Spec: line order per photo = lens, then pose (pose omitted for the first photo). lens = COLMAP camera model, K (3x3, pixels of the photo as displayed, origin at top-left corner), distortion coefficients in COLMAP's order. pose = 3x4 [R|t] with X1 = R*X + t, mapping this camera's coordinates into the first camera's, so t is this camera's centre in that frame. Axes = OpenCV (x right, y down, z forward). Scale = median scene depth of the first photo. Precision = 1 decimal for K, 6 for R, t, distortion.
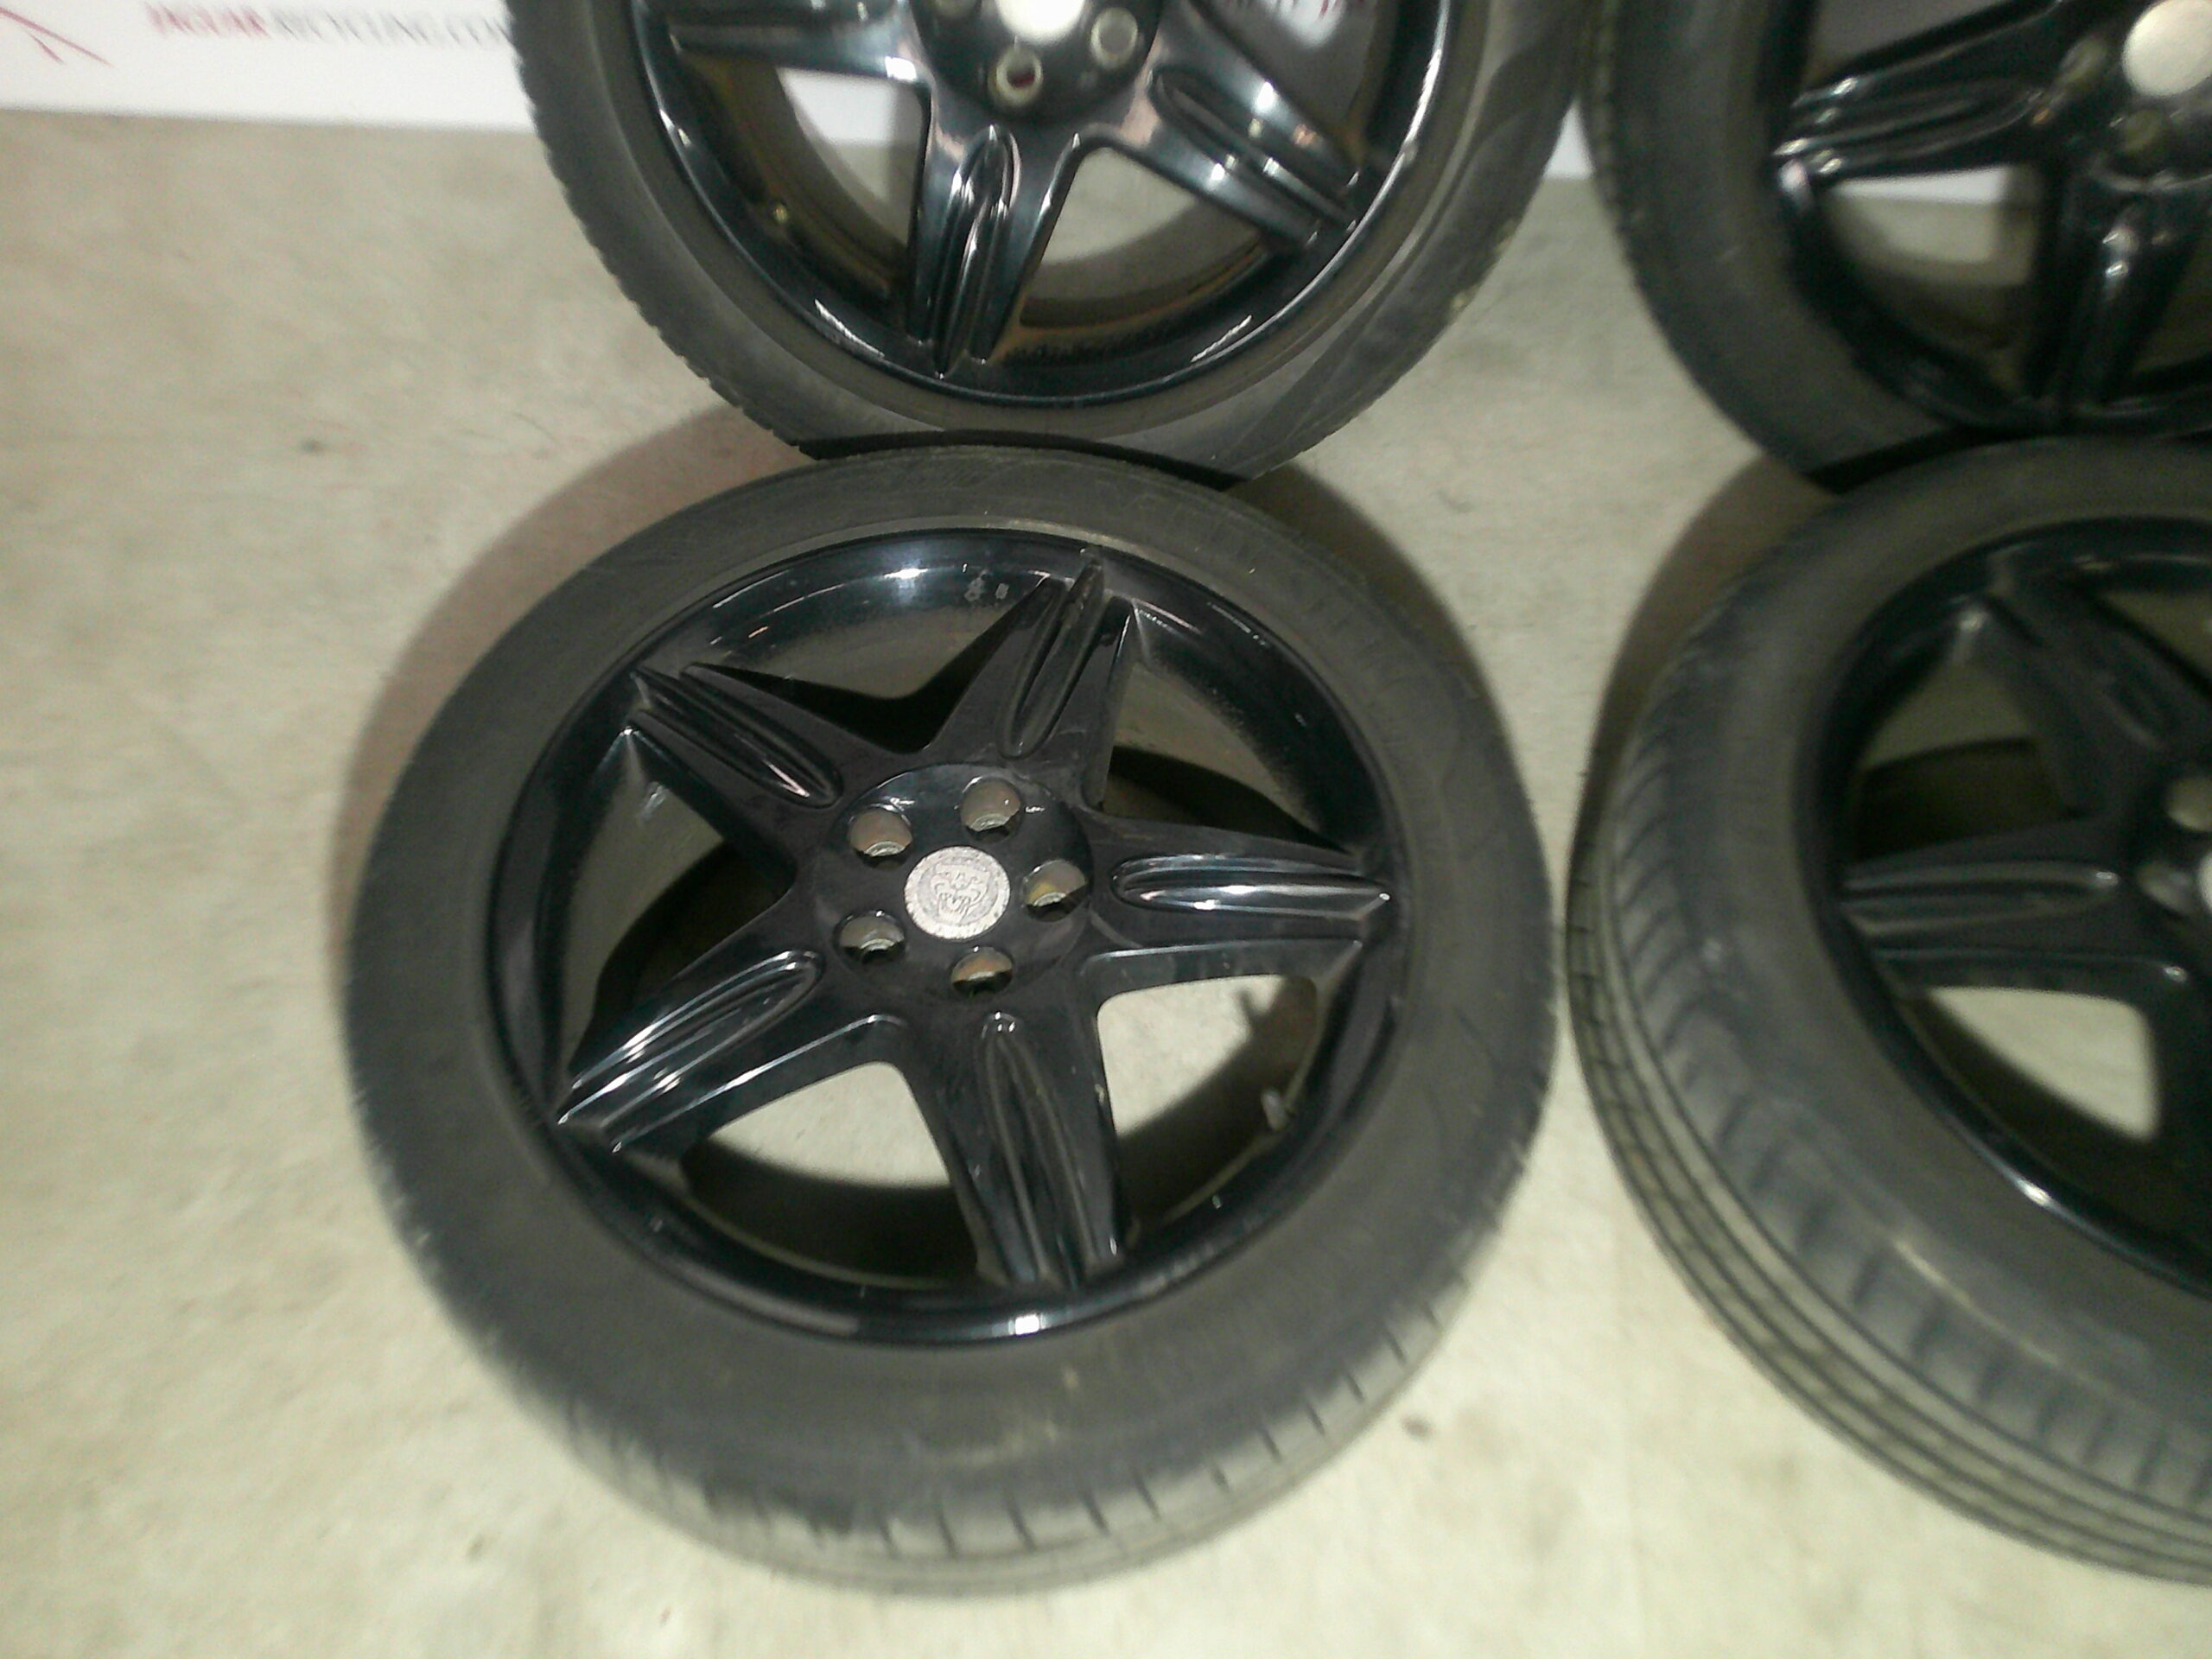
lens RADIAL K [[1832.7, 0, 1099.1], [0, 1832.7, 789.7], [0, 0, 1]] dist [0.129598, -0.227829]
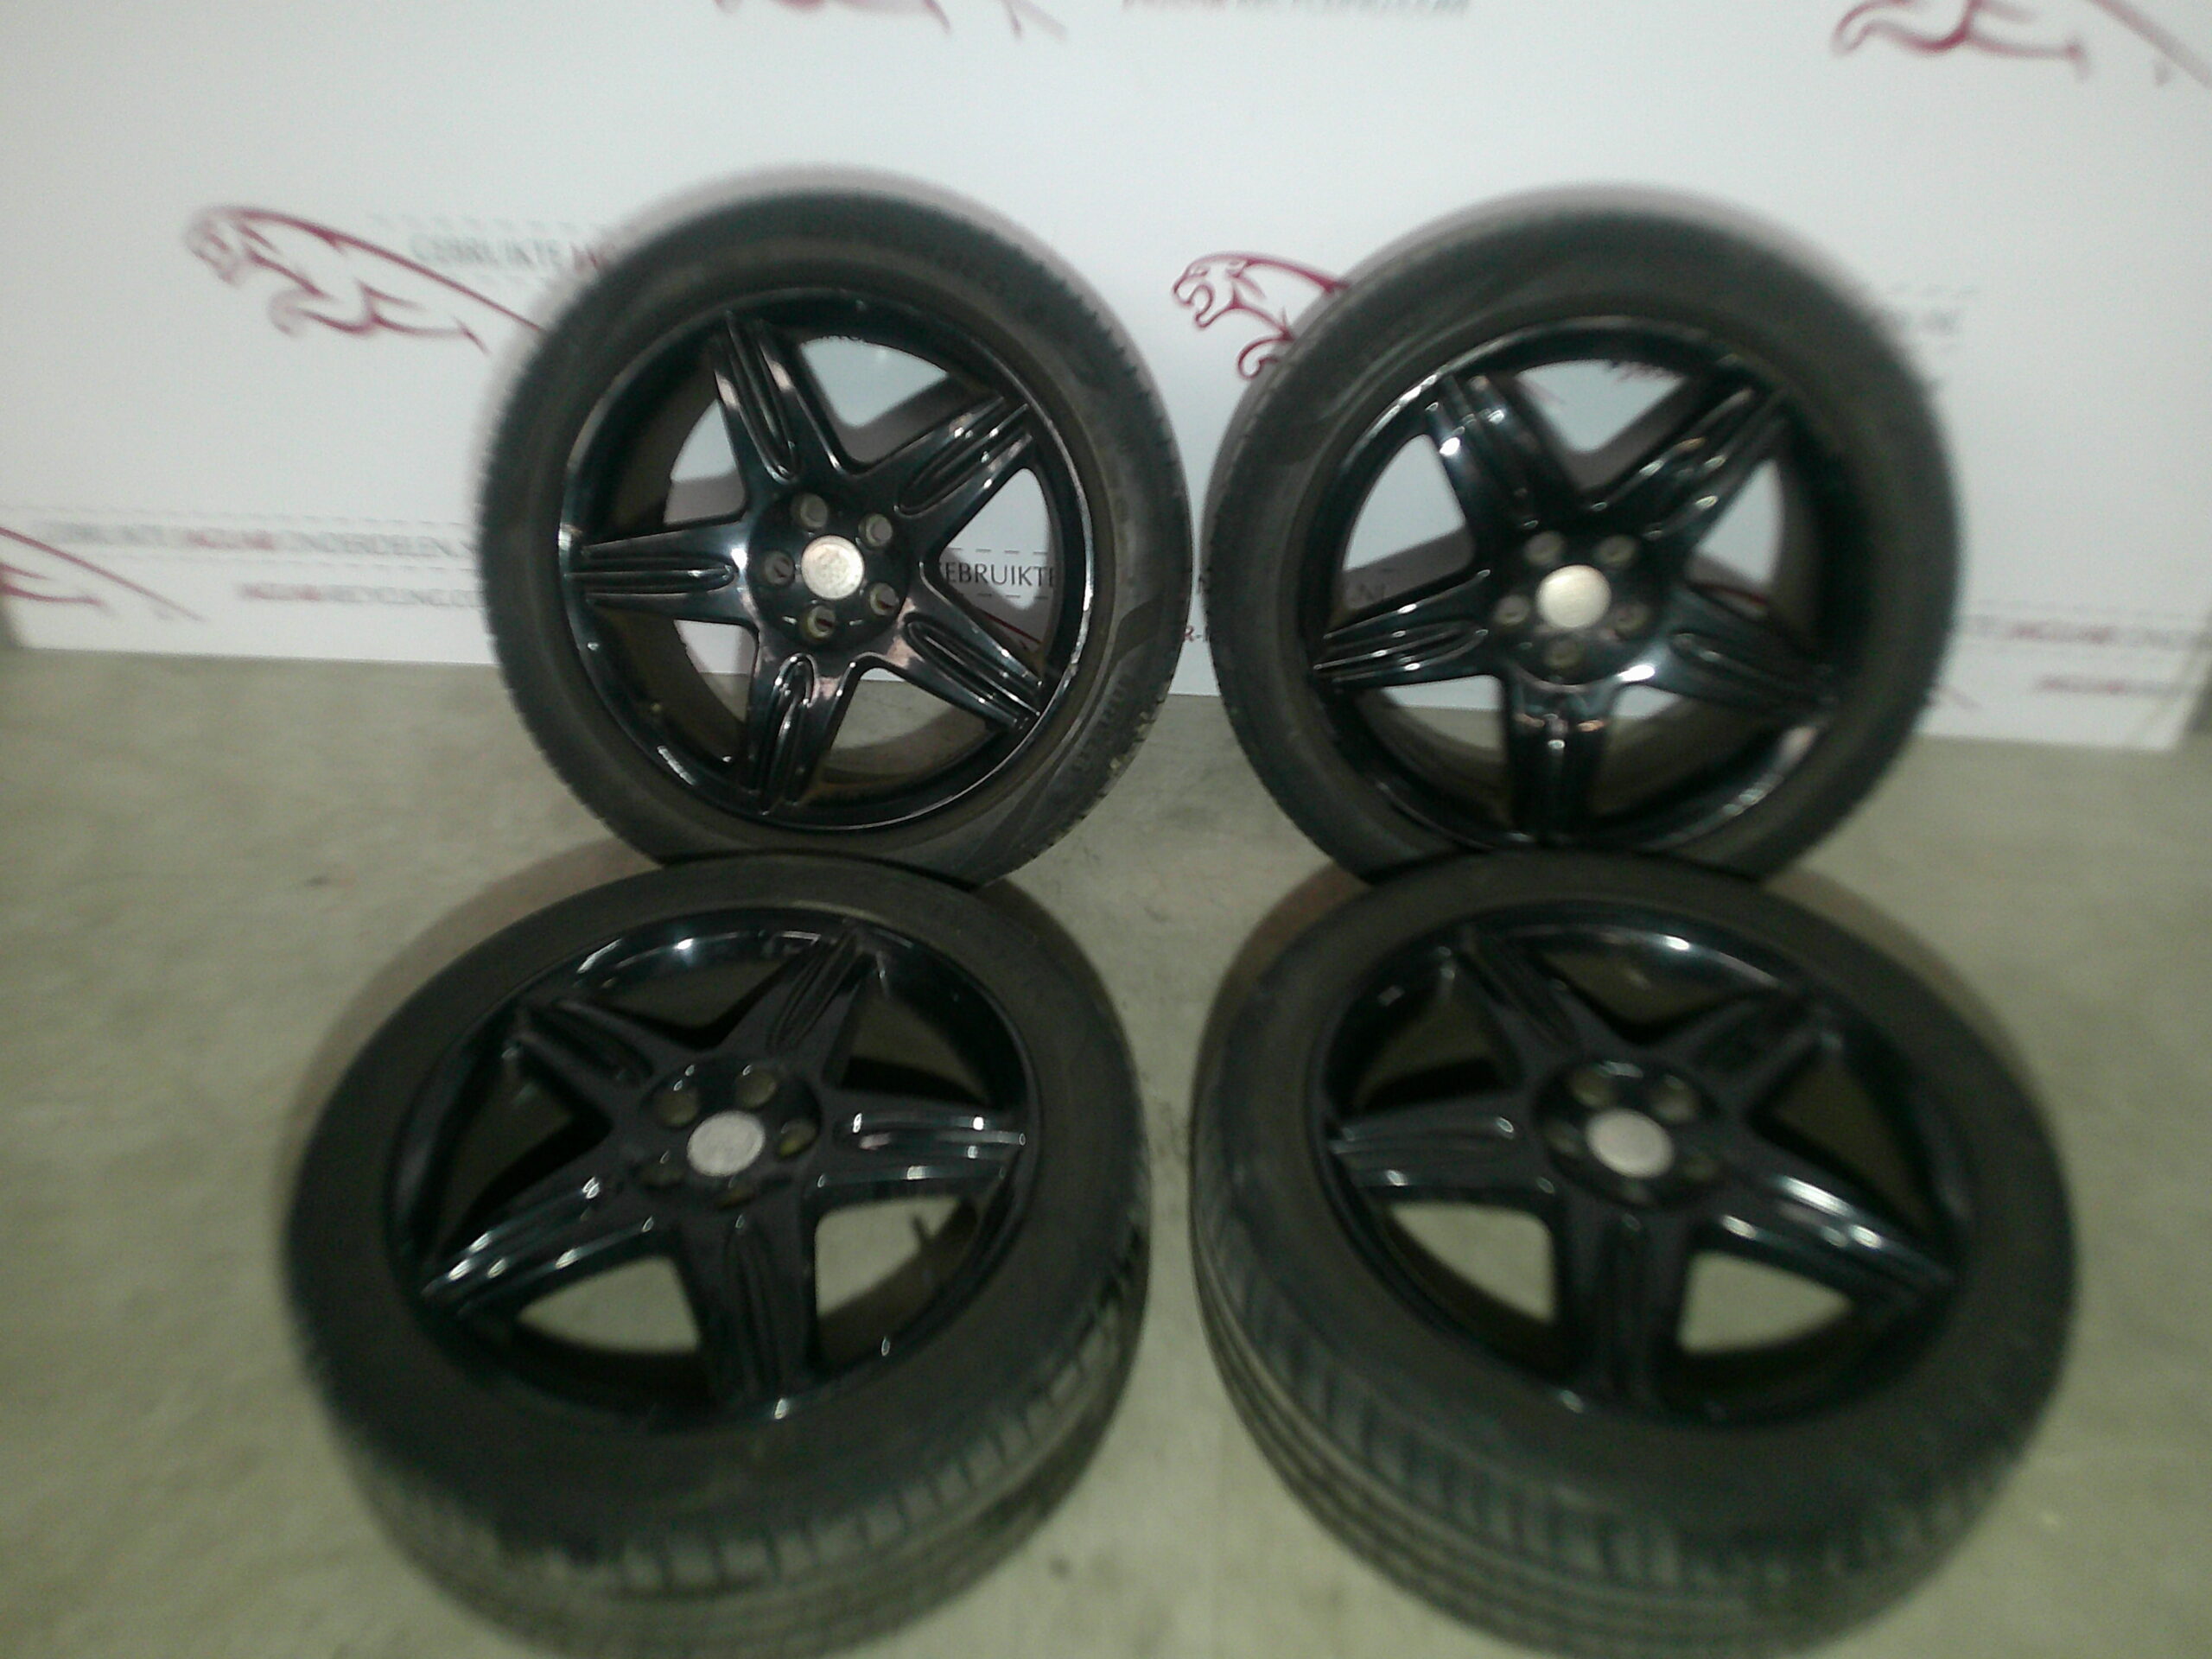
lens RADIAL K [[1832.7, 0, 1099.1], [0, 1832.7, 789.7], [0, 0, 1]] dist [0.129598, -0.227829]
pose [[0.999995, 0.000173, -0.003162, 0.193793], [-0.001091, 0.956118, -0.292979, 0.191600], [0.002973, 0.292981, 0.956114, -0.404770]]
